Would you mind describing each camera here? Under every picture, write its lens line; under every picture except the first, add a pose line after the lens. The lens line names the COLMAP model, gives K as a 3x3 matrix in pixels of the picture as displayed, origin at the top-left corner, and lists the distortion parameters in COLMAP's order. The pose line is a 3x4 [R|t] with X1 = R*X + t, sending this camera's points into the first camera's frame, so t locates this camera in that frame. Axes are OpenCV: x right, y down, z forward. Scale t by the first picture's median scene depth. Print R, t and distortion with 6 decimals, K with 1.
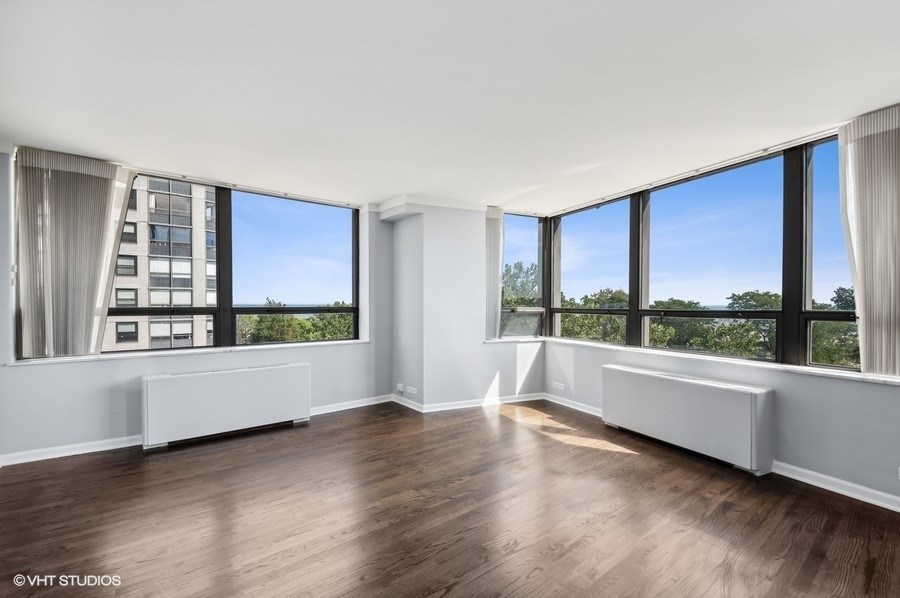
lens RADIAL K [[407.0, 0, 423.0], [0, 407.0, 313.2], [0, 0, 1]] dist [0.019528, -0.007435]
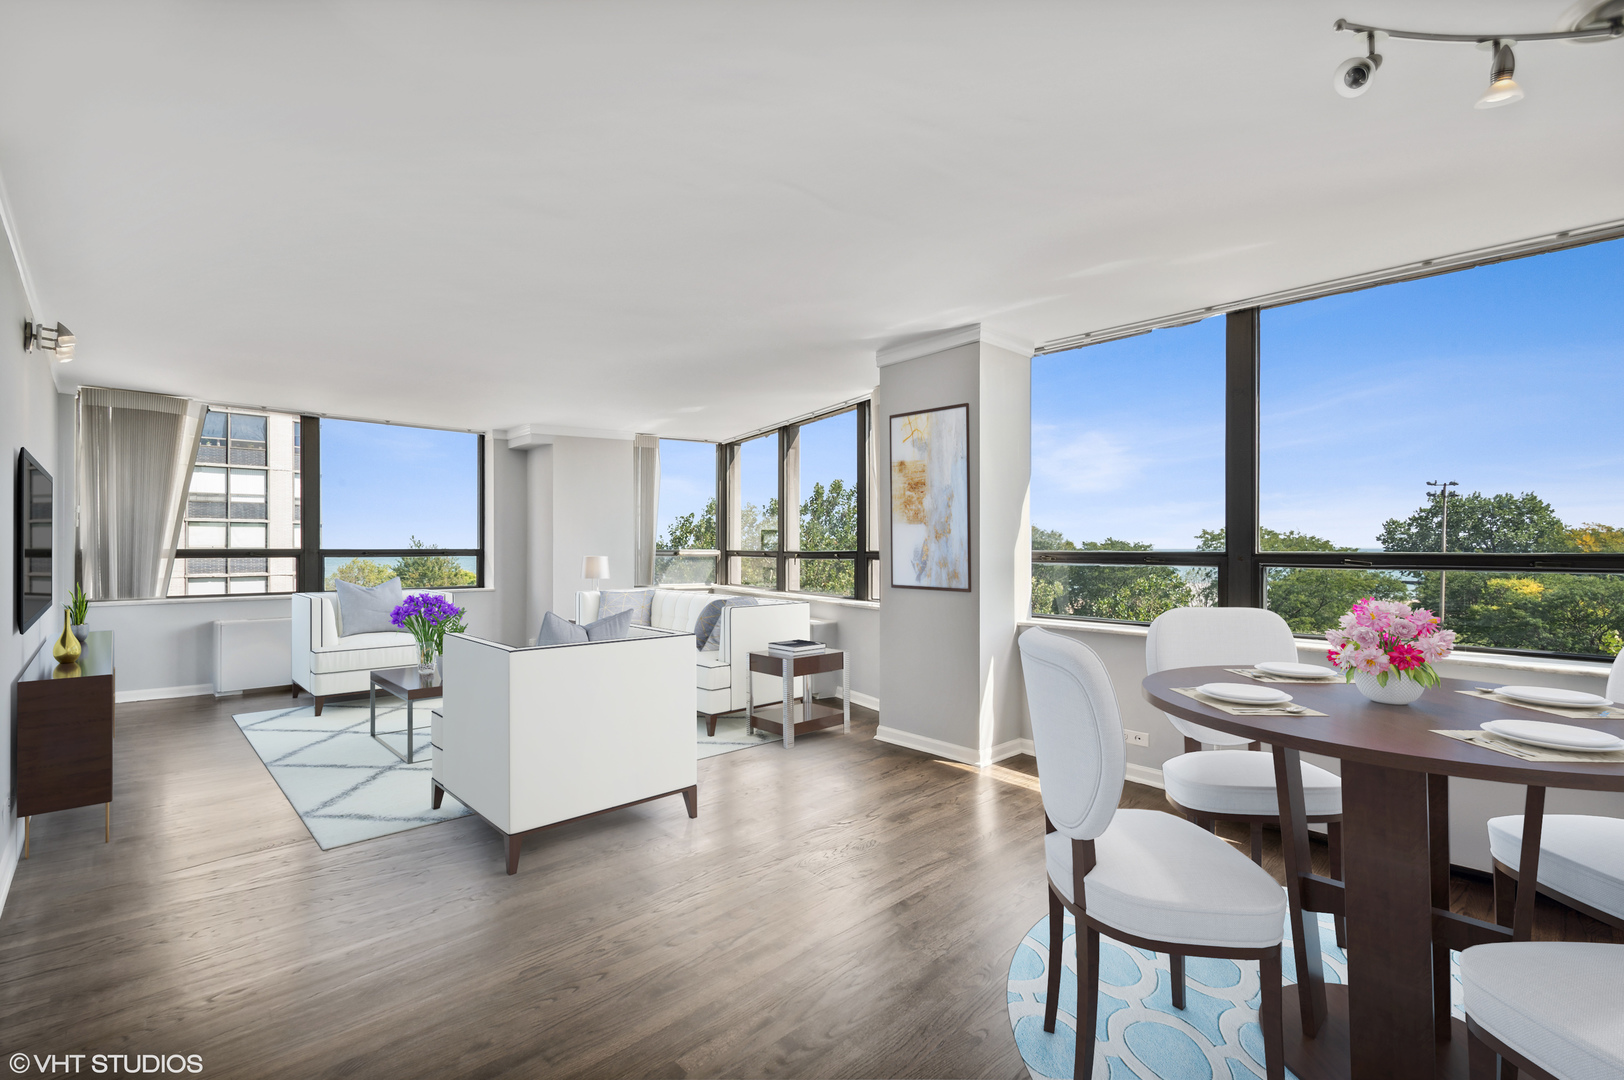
lens RADIAL K [[734.4, 0, 806.2], [0, 734.4, 551.1], [0, 0, 1]] dist [0.019528, -0.007435]
pose [[0.993169, -0.001616, 0.116675, 0.293221], [0.003711, 0.999836, -0.017738, 0.016222], [-0.116627, 0.018050, 0.993012, -0.533419]]
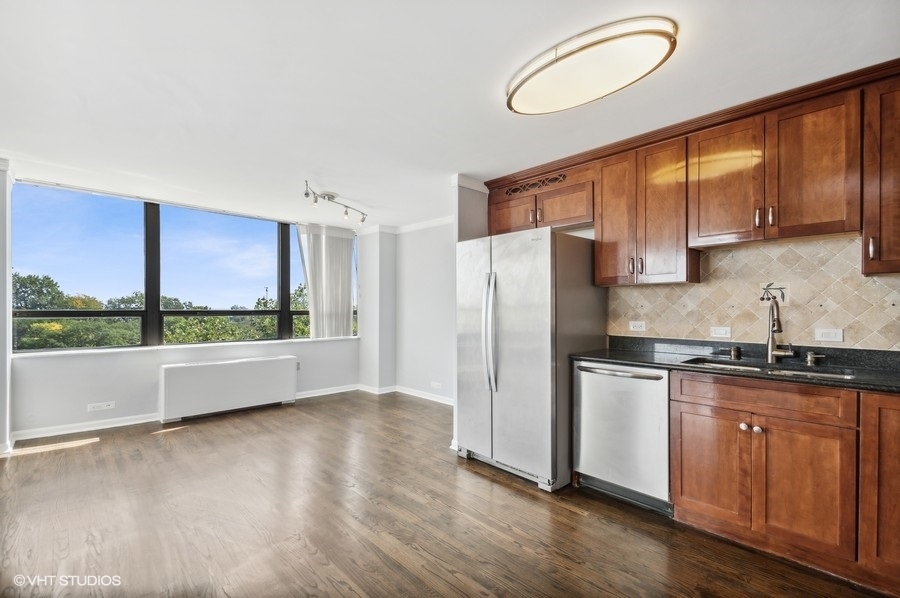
lens RADIAL K [[407.0, 0, 447.5], [0, 407.0, 306.9], [0, 0, 1]] dist [0.019528, -0.007435]
pose [[-0.118661, -0.000180, 0.992935, -0.163087], [0.017493, 0.999844, 0.002271, 0.008453], [-0.992781, 0.017639, -0.118639, -0.405553]]
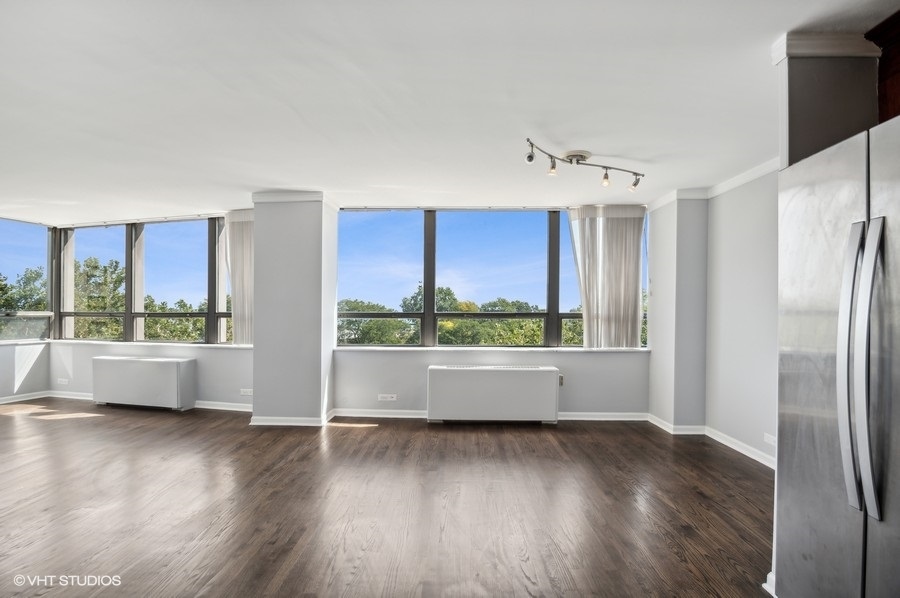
lens RADIAL K [[407.0, 0, 458.4], [0, 407.0, 316.0], [0, 0, 1]] dist [0.019528, -0.007435]
pose [[0.613802, -0.013968, 0.789336, 0.098096], [0.017483, 0.999839, 0.004098, 0.011591], [-0.789266, 0.011285, 0.613947, -0.502901]]
